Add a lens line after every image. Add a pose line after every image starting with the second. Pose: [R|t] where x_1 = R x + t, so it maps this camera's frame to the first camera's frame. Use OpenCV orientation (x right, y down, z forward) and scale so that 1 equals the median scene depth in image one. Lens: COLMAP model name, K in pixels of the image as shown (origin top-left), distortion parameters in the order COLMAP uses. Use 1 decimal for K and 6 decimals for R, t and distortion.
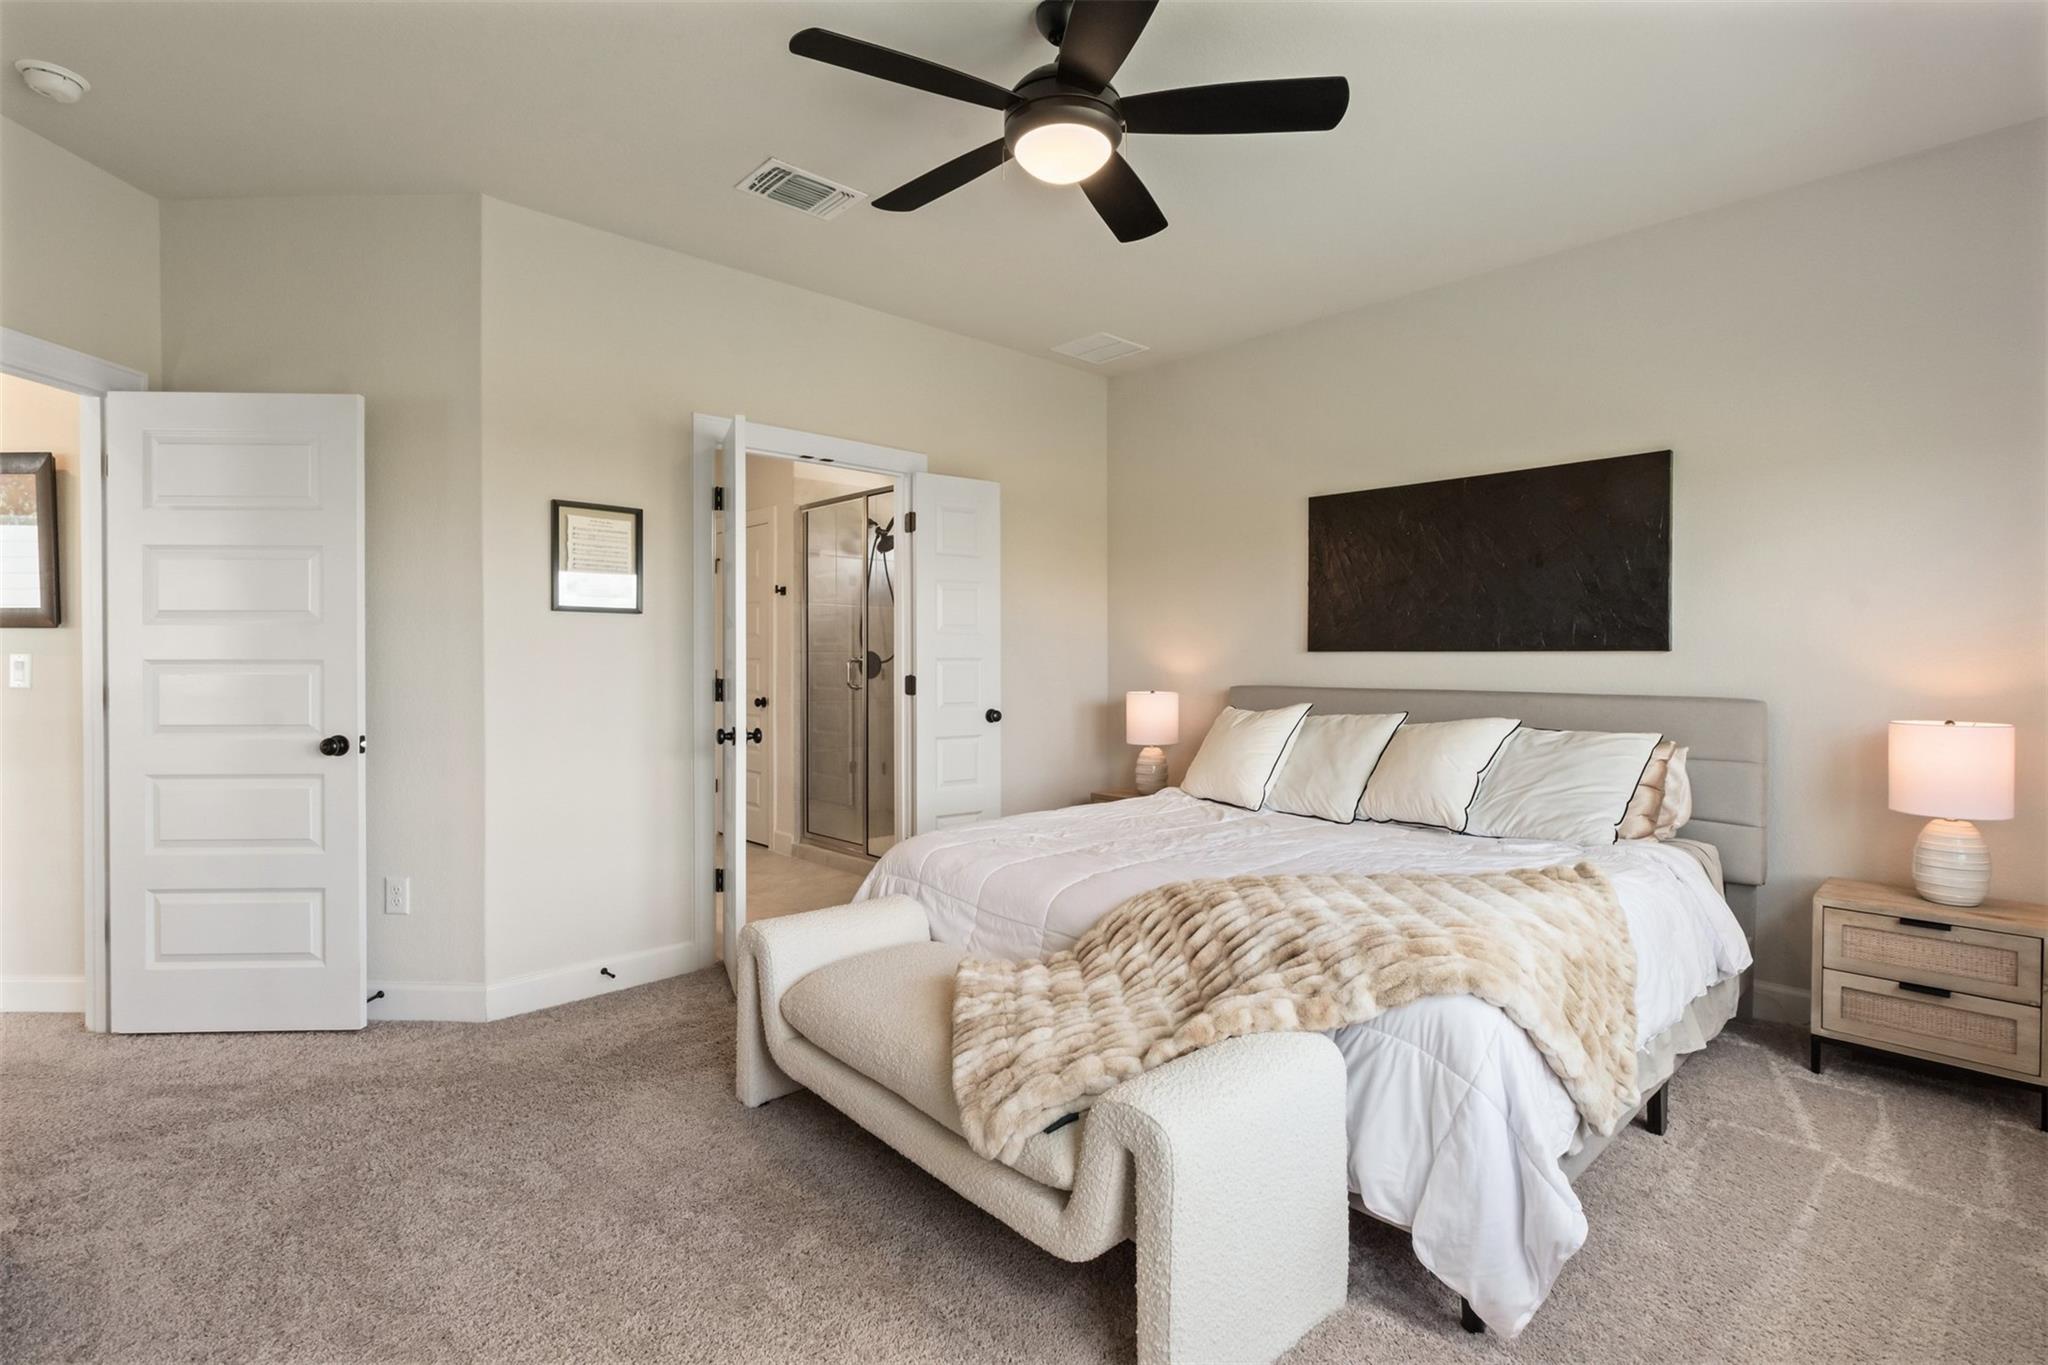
lens RADIAL K [[987.3, 0, 1015.7], [0, 987.3, 669.2], [0, 0, 1]] dist [0.005613, -0.006868]
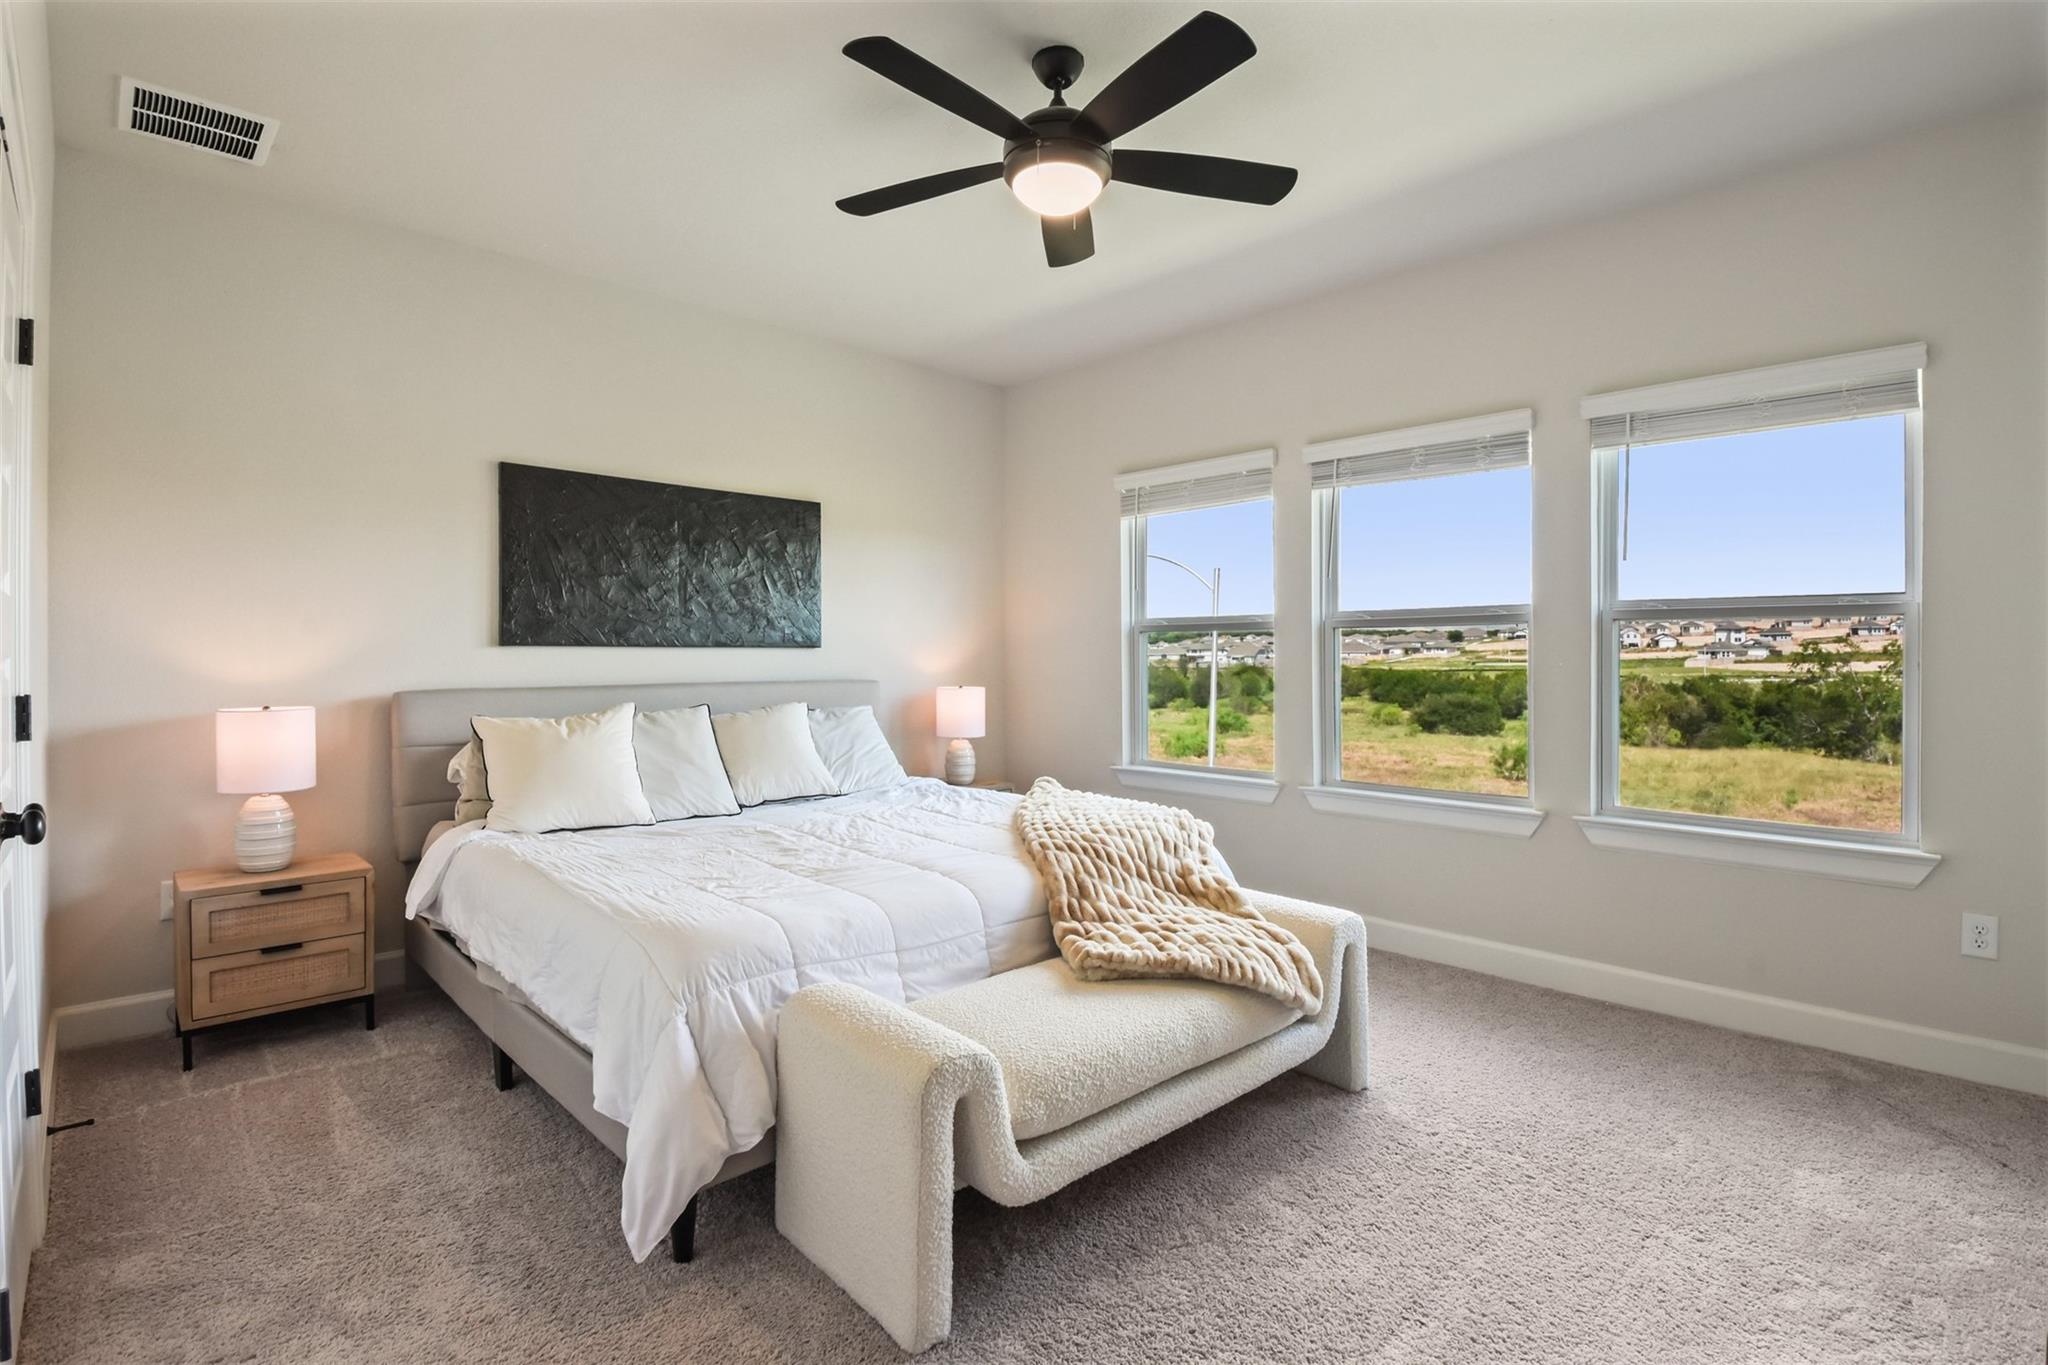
lens RADIAL K [[987.3, 0, 1010.7], [0, 987.3, 682.1], [0, 0, 1]] dist [0.005613, -0.006868]
pose [[-0.060142, -0.030748, 0.997716, -0.318716], [0.006943, 0.999488, 0.031221, -0.005562], [-0.998166, 0.008804, -0.059898, 0.345060]]
